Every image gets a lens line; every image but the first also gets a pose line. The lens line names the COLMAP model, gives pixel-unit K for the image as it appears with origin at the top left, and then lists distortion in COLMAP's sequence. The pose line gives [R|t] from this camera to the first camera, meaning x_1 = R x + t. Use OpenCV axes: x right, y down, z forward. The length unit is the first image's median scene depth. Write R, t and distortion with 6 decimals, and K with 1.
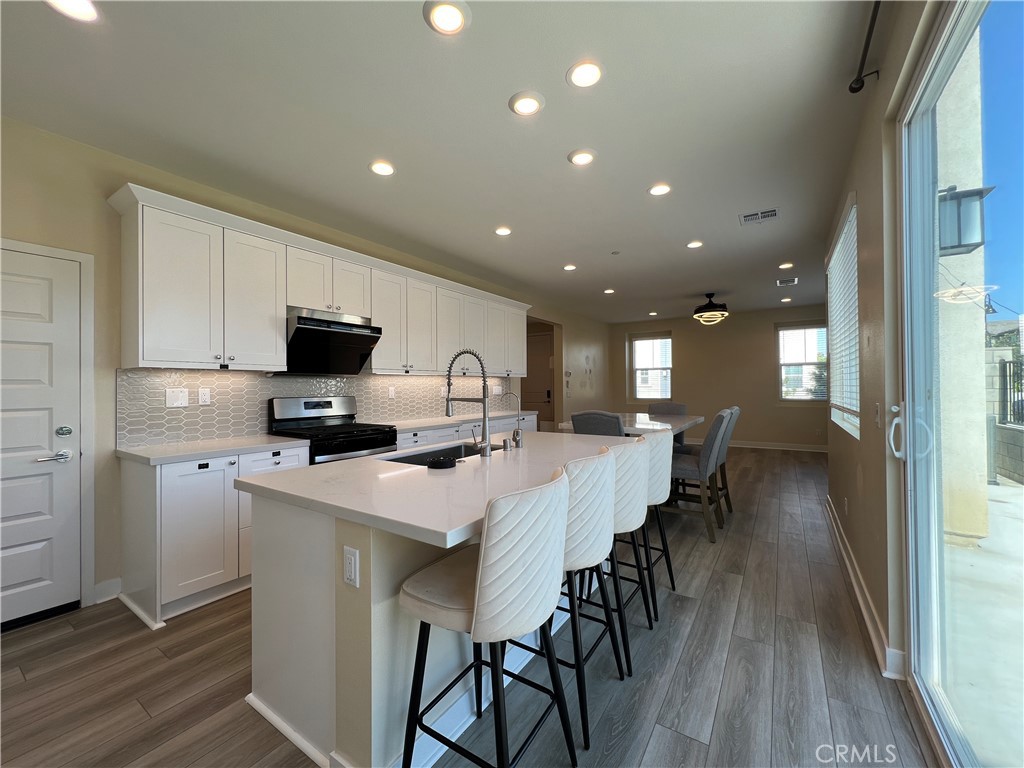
lens RADIAL K [[410.5, 0, 510.1], [0, 410.5, 384.0], [0, 0, 1]] dist [-0.001217, -0.000025]
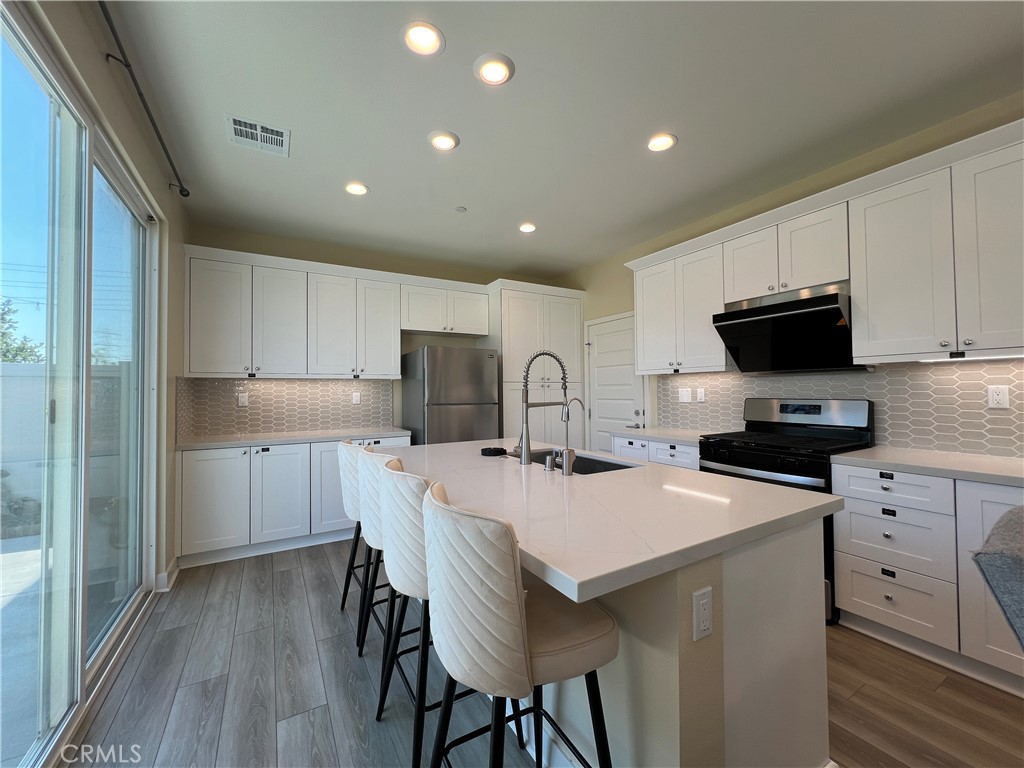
lens RADIAL K [[408.1, 0, 509.6], [0, 408.1, 384.1], [0, 0, 1]] dist [-0.001640, 0.000034]
pose [[-0.435417, -0.000950, -0.900228, 0.694612], [0.019695, 0.999750, -0.010582, 0.000425], [0.900013, -0.022337, -0.435289, 1.194253]]
